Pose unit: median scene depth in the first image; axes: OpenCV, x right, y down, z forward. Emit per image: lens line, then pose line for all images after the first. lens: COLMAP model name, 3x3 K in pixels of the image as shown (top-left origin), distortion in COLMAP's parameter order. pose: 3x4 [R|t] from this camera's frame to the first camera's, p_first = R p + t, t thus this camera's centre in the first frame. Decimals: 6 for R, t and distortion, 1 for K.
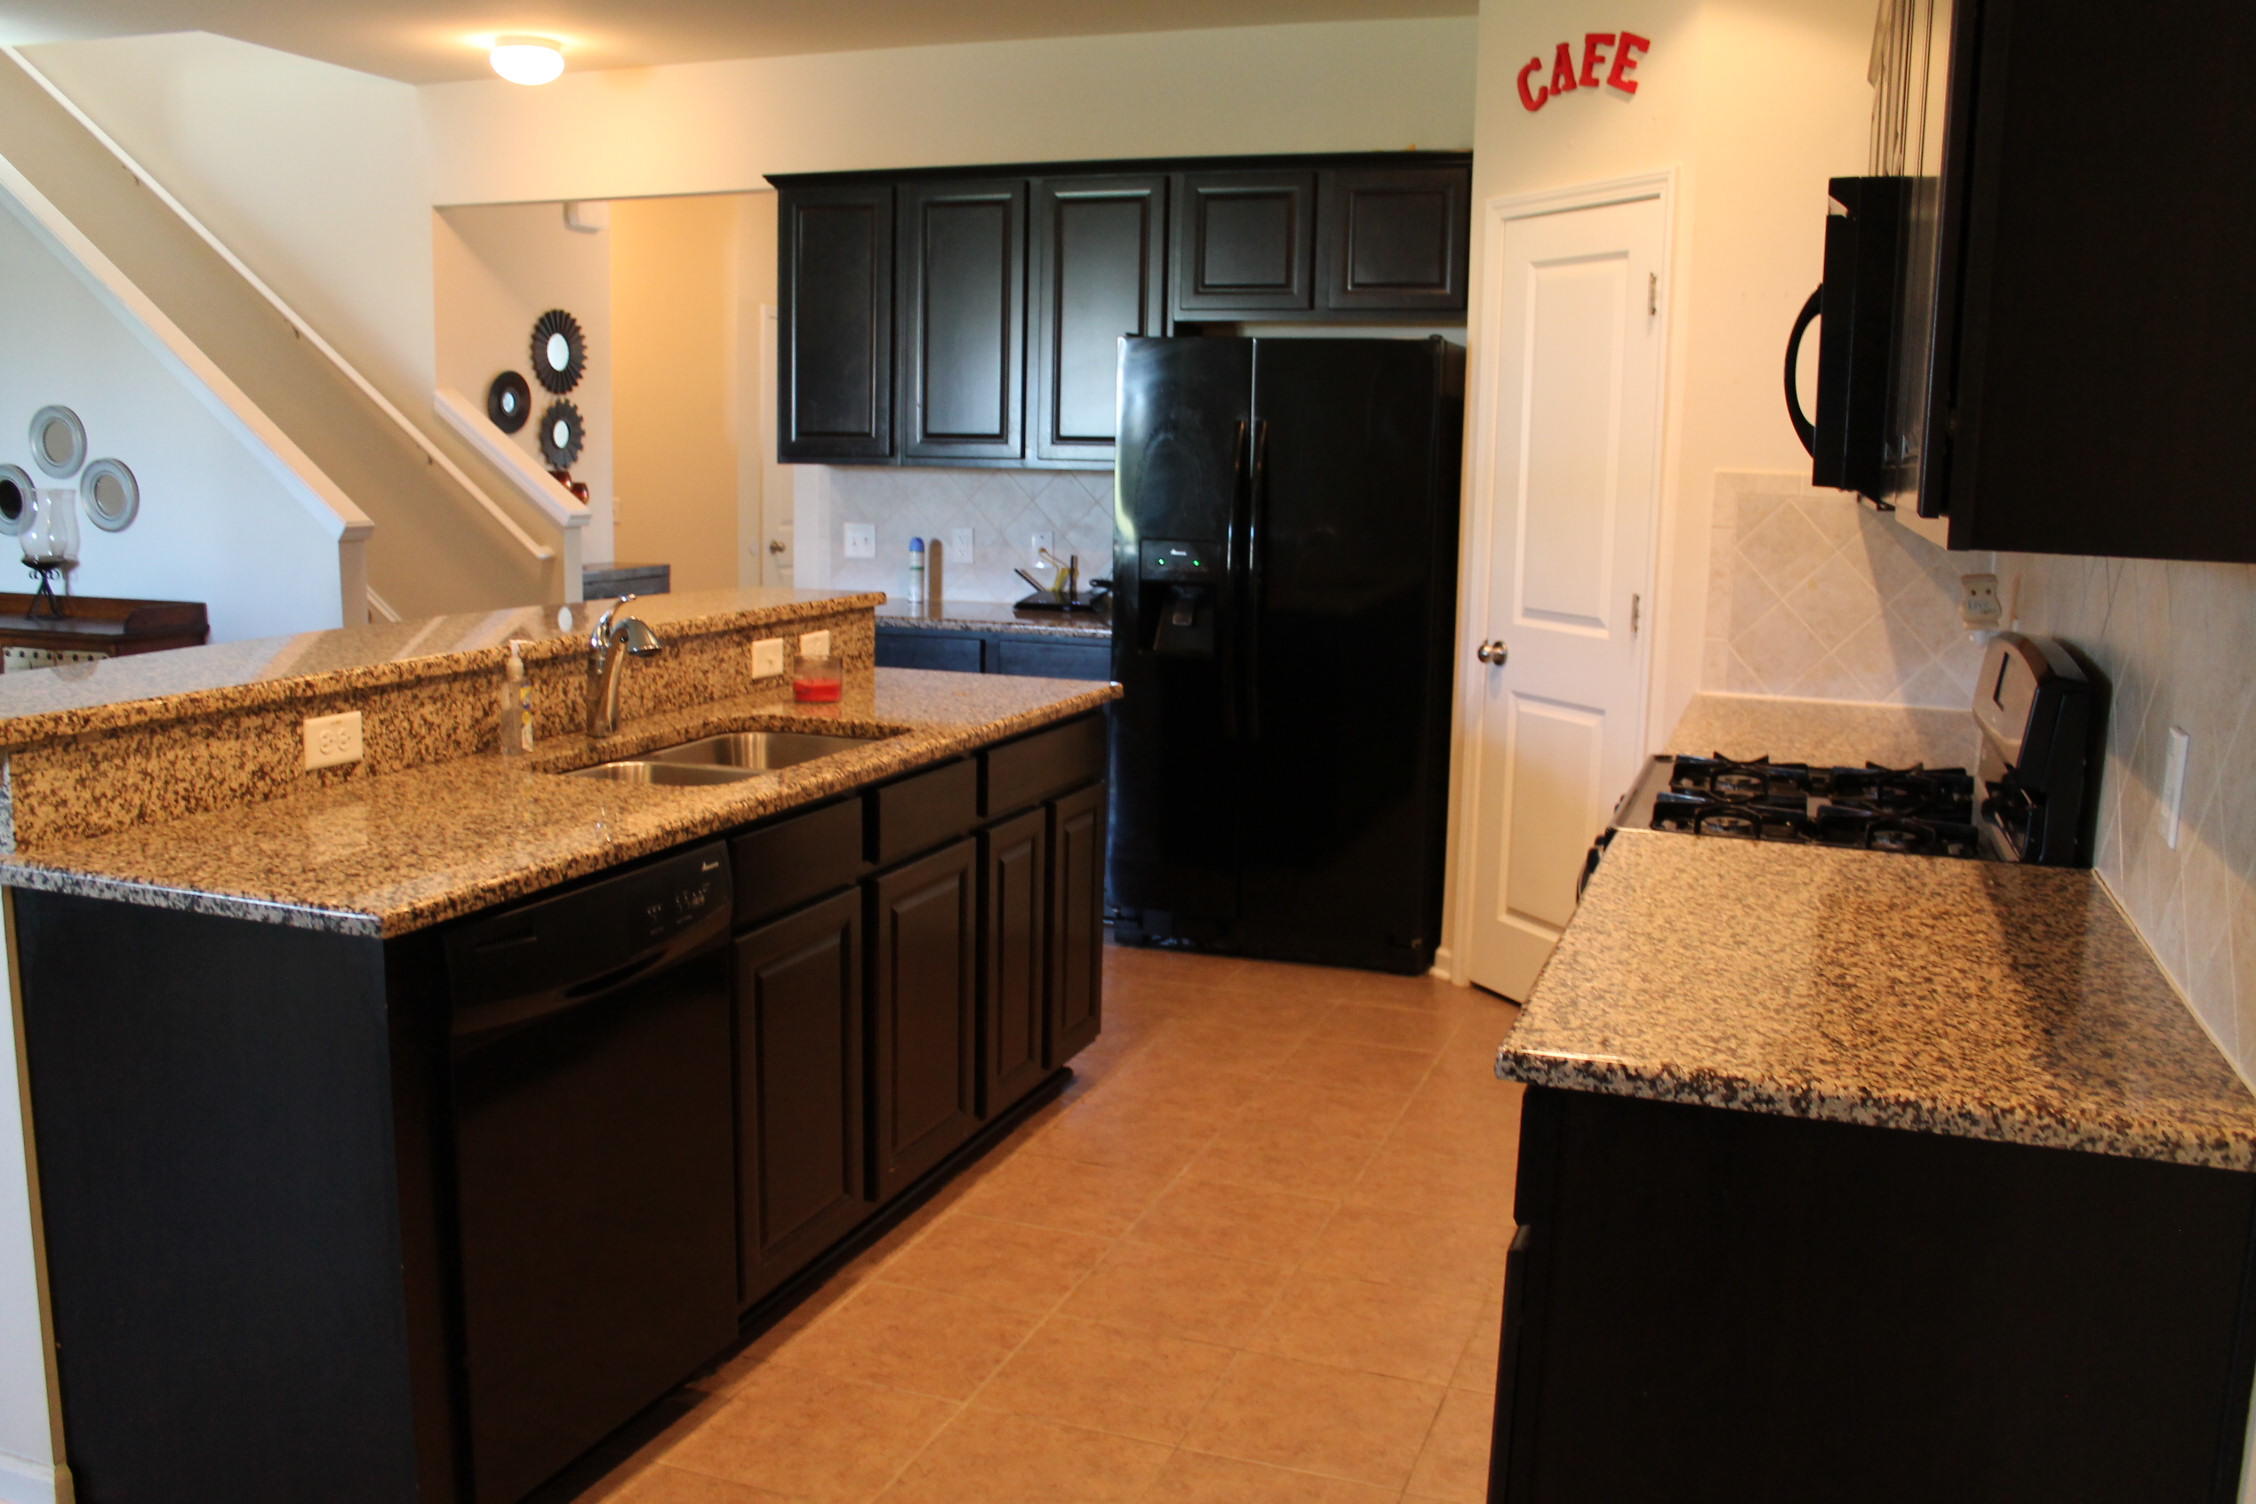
lens RADIAL K [[1921.7, 0, 1117.7], [0, 1921.7, 735.3], [0, 0, 1]] dist [-0.178064, 0.153561]
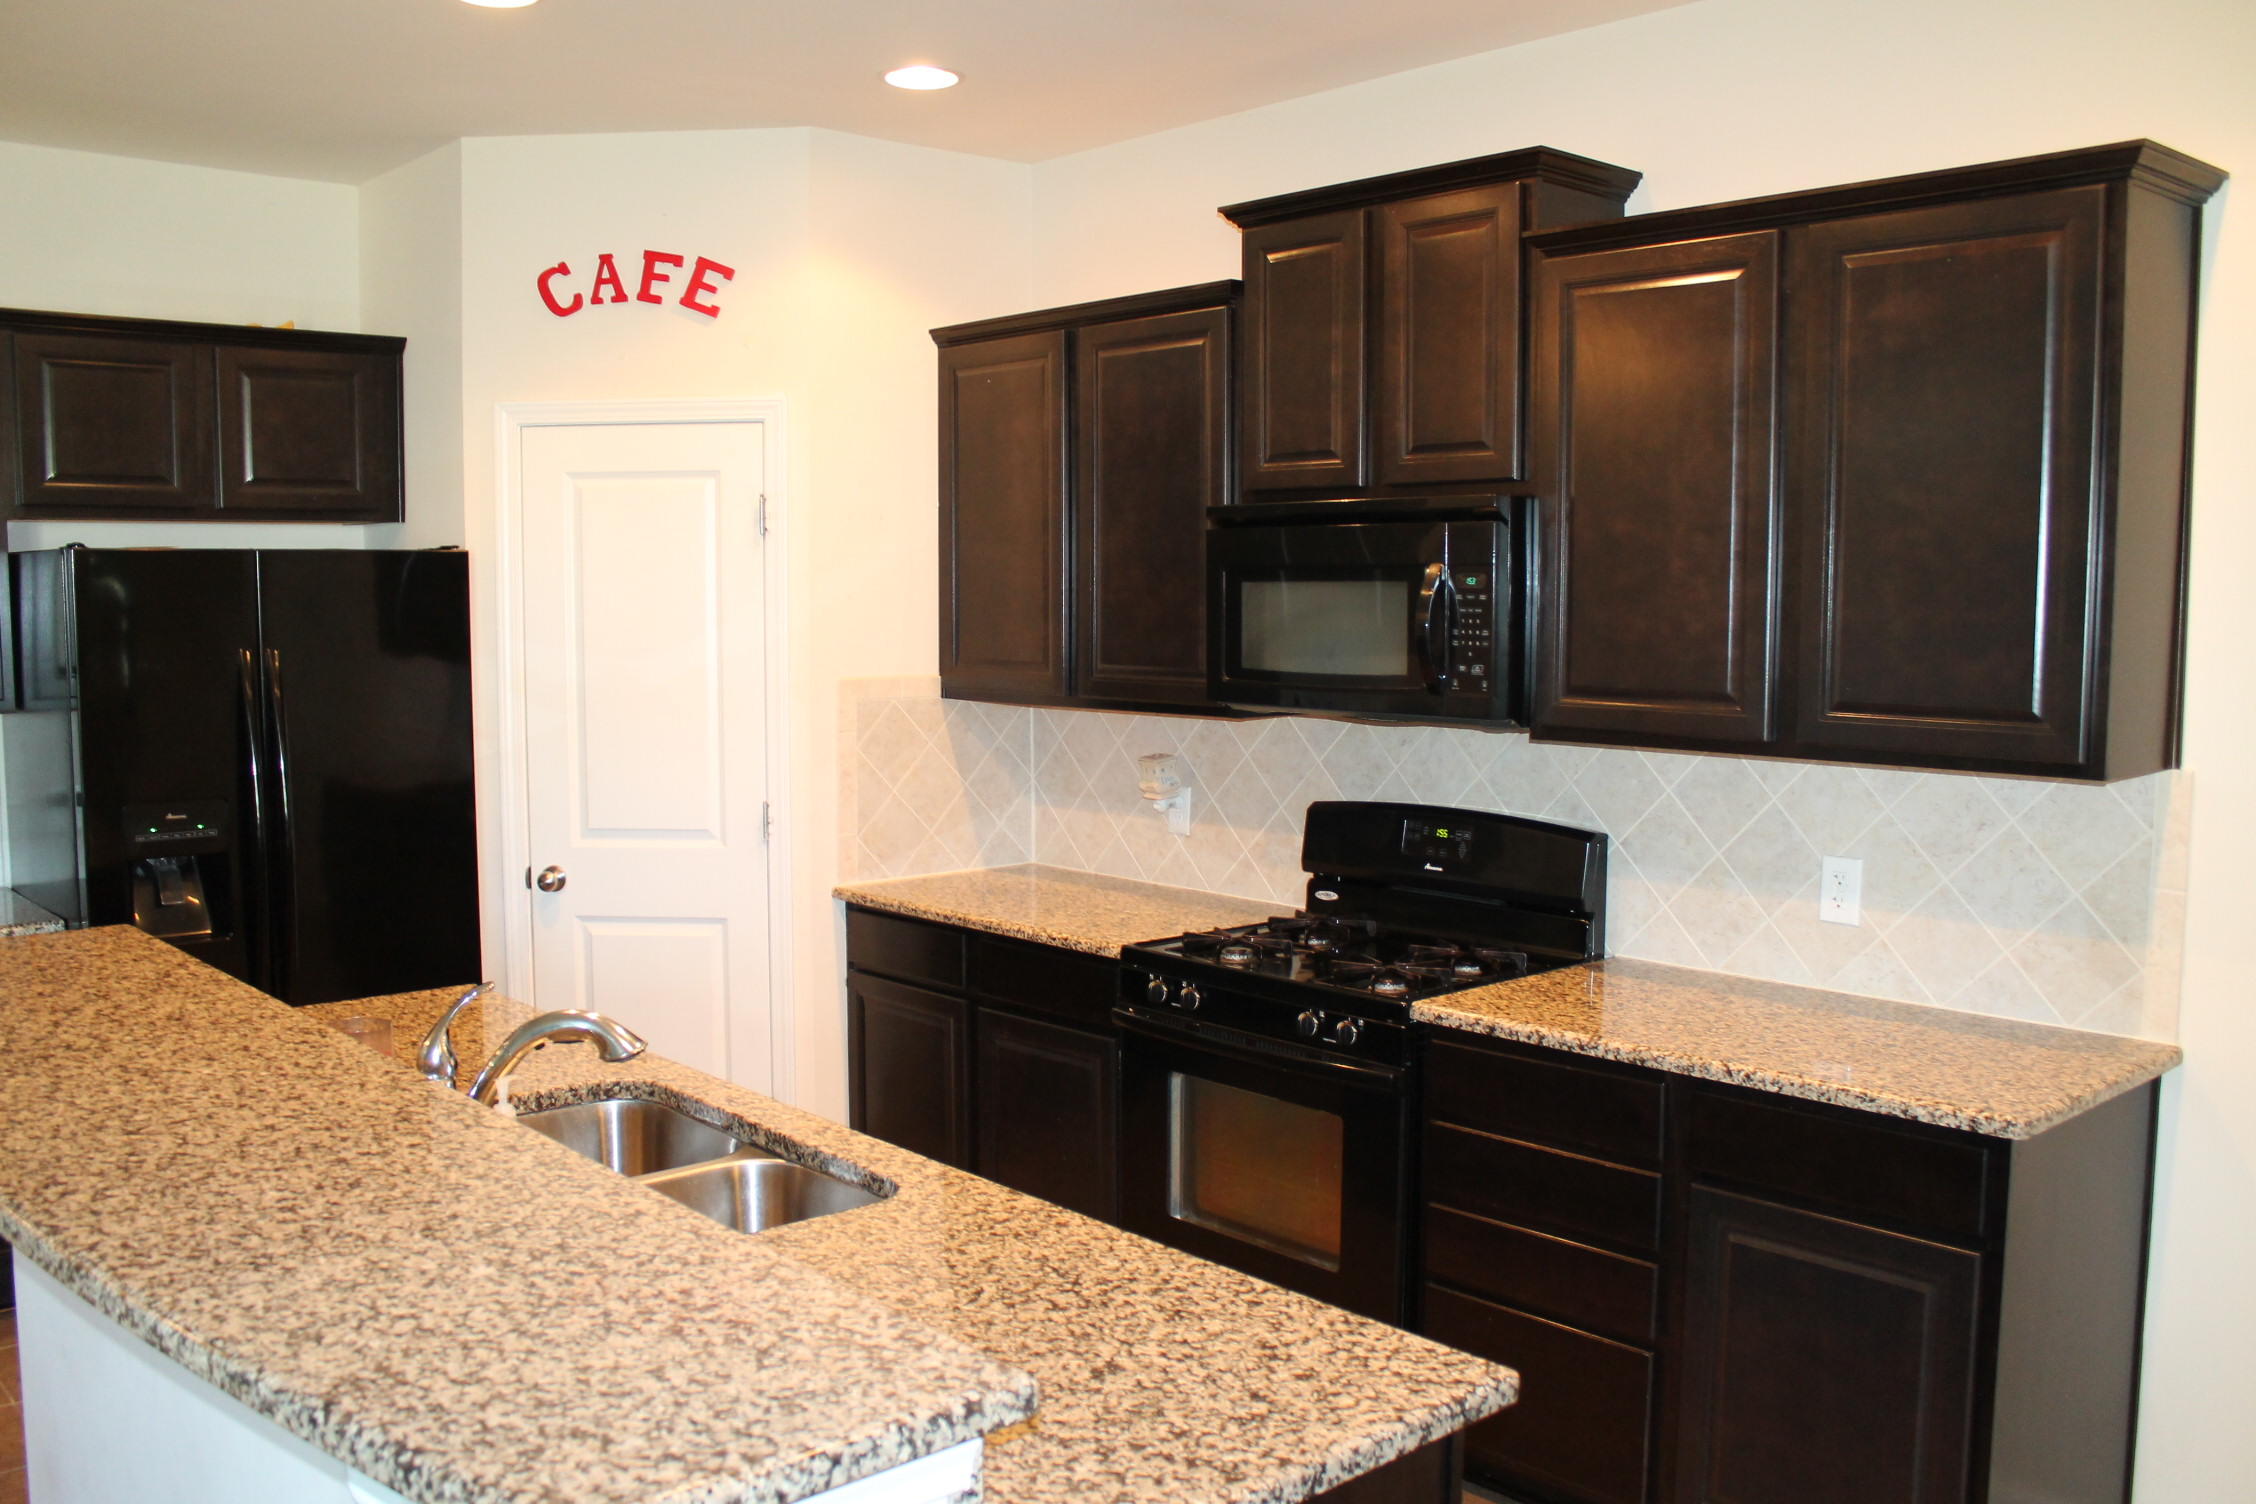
lens RADIAL K [[1921.0, 0, 1128.0], [0, 1921.0, 752.0], [0, 0, 1]] dist [-0.168074, 0.142380]
pose [[0.469098, -0.097521, 0.877745, -0.545893], [0.141715, 0.989317, 0.034180, -0.108760], [-0.871702, 0.108355, 0.477907, 0.324276]]
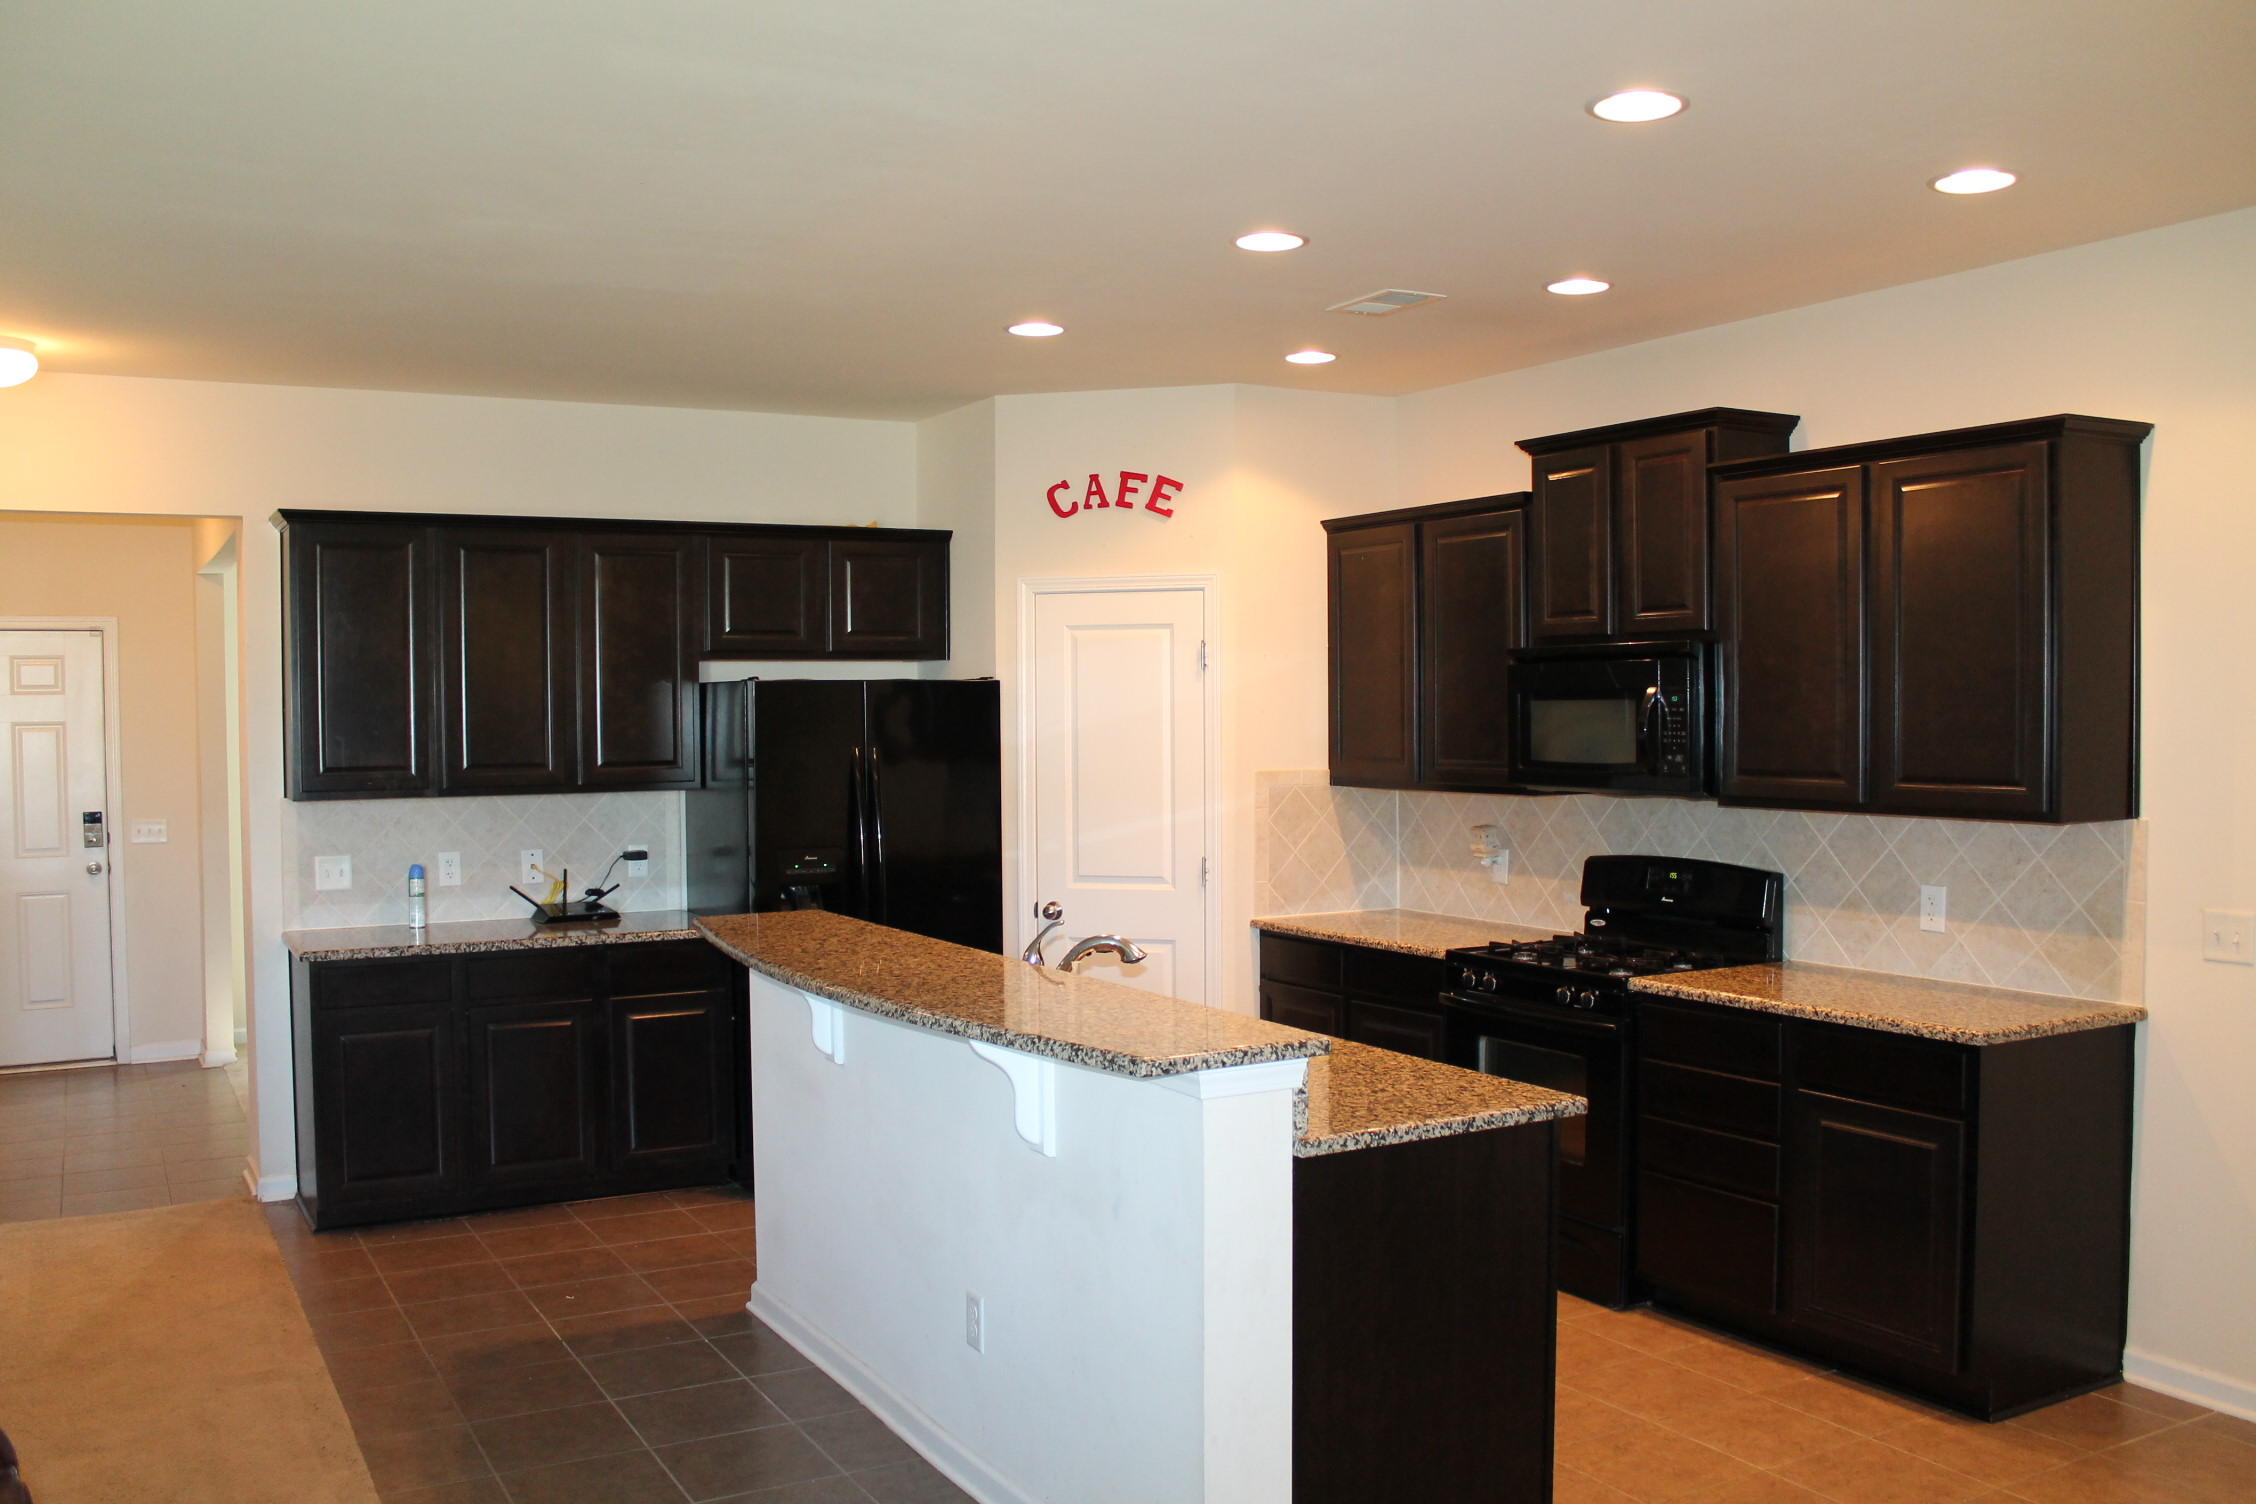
lens RADIAL K [[1921.7, 0, 1117.7], [0, 1921.7, 735.3], [0, 0, 1]] dist [-0.178064, 0.153561]
pose [[0.653215, -0.037527, 0.756242, -0.885941], [0.133799, 0.988775, -0.066504, -0.077661], [-0.745257, 0.144626, 0.650904, 0.070031]]
